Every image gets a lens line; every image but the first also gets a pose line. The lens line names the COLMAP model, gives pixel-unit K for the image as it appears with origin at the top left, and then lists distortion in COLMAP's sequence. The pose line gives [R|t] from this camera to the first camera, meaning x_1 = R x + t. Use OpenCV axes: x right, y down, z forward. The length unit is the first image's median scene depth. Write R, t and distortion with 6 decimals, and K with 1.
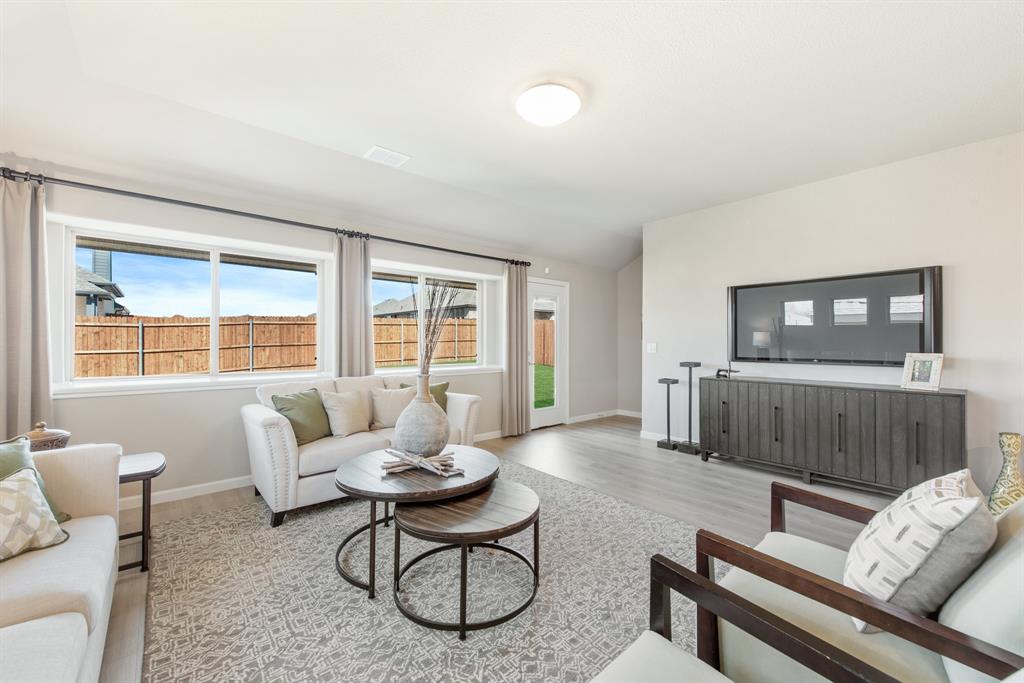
lens RADIAL K [[407.3, 0, 515.6], [0, 407.3, 340.4], [0, 0, 1]] dist [0.005697, -0.000703]
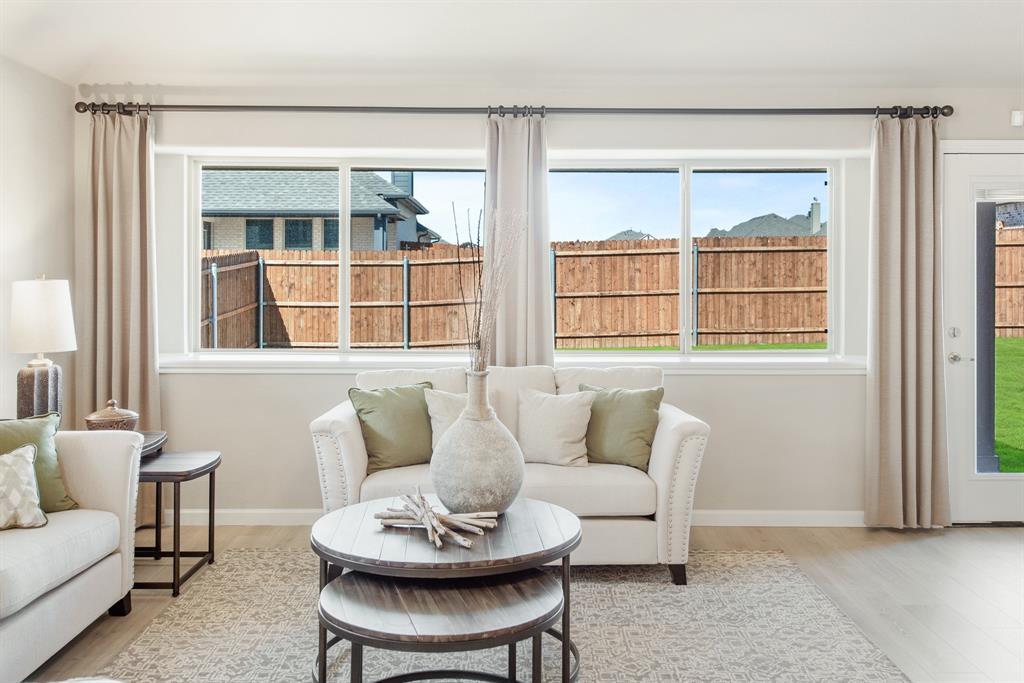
lens RADIAL K [[935.4, 0, 518.0], [0, 935.4, 284.9], [0, 0, 1]] dist [0.023878, 0.000000]
pose [[0.760542, 0.001822, -0.649287, 0.414016], [0.002406, 0.999981, 0.005625, -0.028060], [0.649285, -0.005840, 0.760523, 0.020917]]
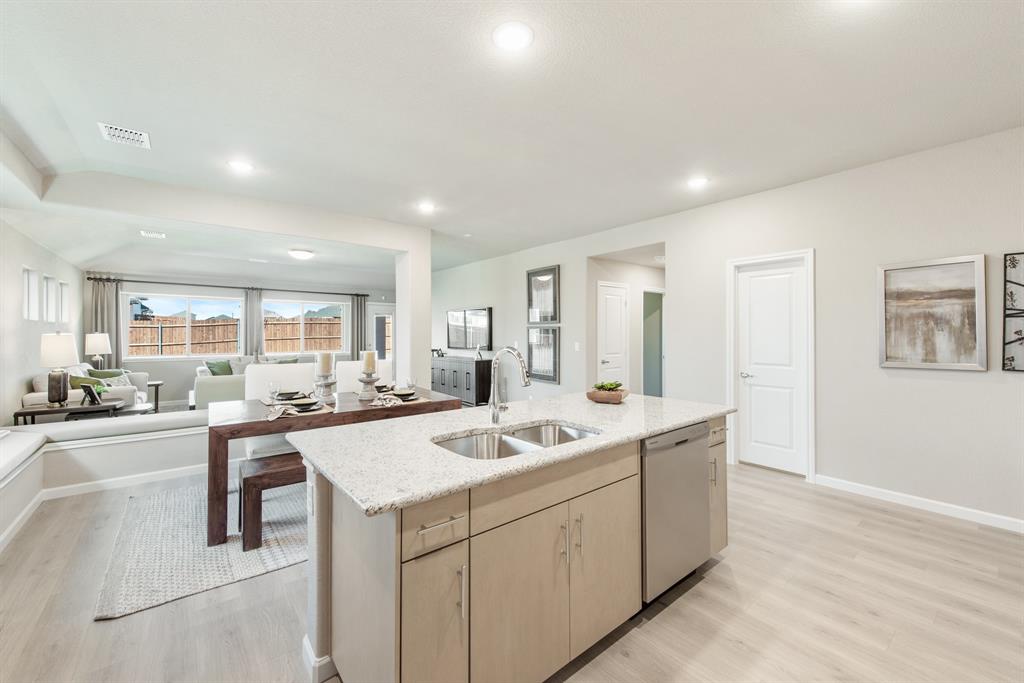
lens RADIAL K [[407.3, 0, 516.3], [0, 407.3, 334.6], [0, 0, 1]] dist [0.005697, -0.000703]
pose [[0.999516, -0.002926, -0.030960, 0.980018], [0.003066, 0.999985, 0.004455, -0.026152], [0.030947, -0.004547, 0.999511, -1.026501]]
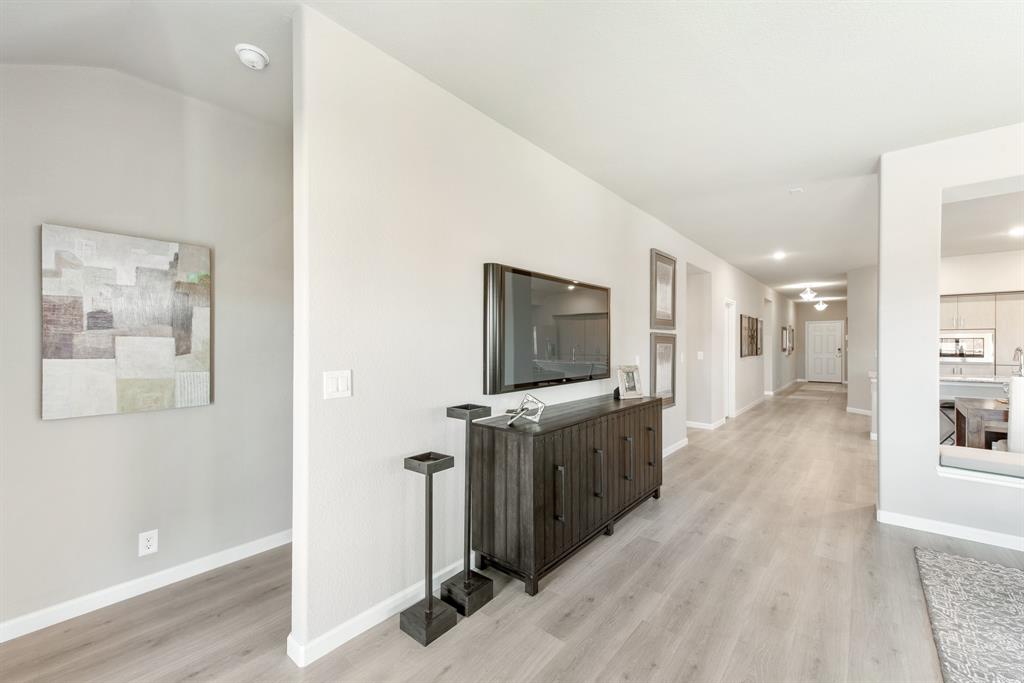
lens RADIAL K [[407.3, 0, 508.6], [0, 407.3, 344.4], [0, 0, 1]] dist [0.005697, -0.000703]
pose [[-0.140568, -0.003420, 0.990065, -0.044246], [-0.000152, 0.999994, 0.003433, -0.021966], [-0.990071, 0.000332, -0.140568, 1.128868]]
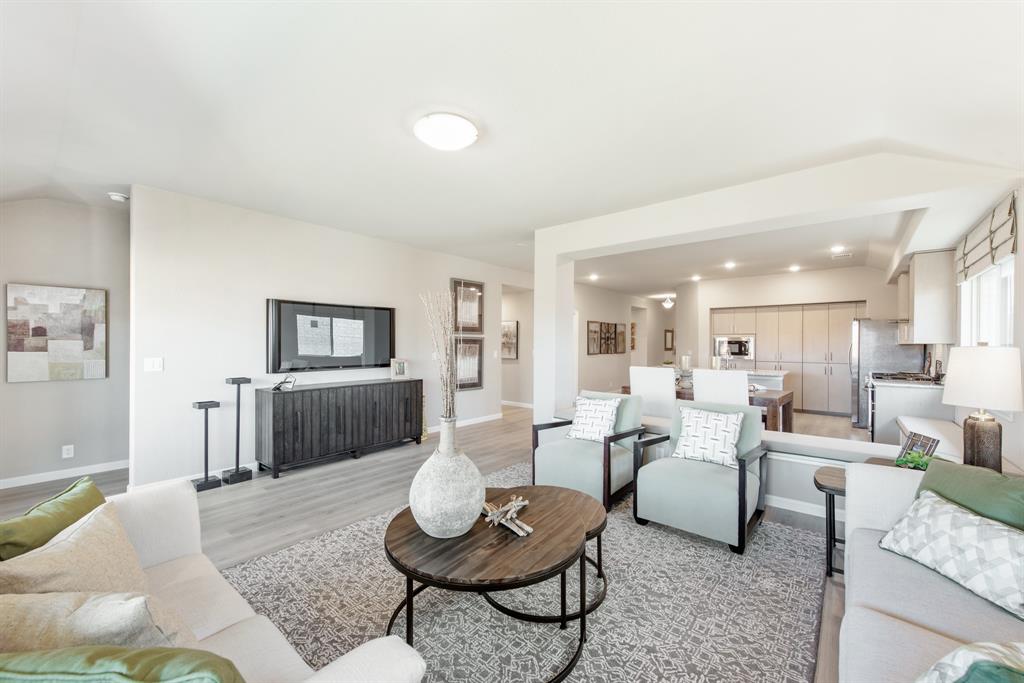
lens RADIAL K [[407.3, 0, 508.5], [0, 407.3, 345.5], [0, 0, 1]] dist [0.005697, -0.000703]
pose [[-0.153504, -0.011306, 0.988083, -0.590852], [-0.005310, 0.999930, 0.010616, -0.033351], [-0.988134, -0.003617, -0.153554, 0.618735]]
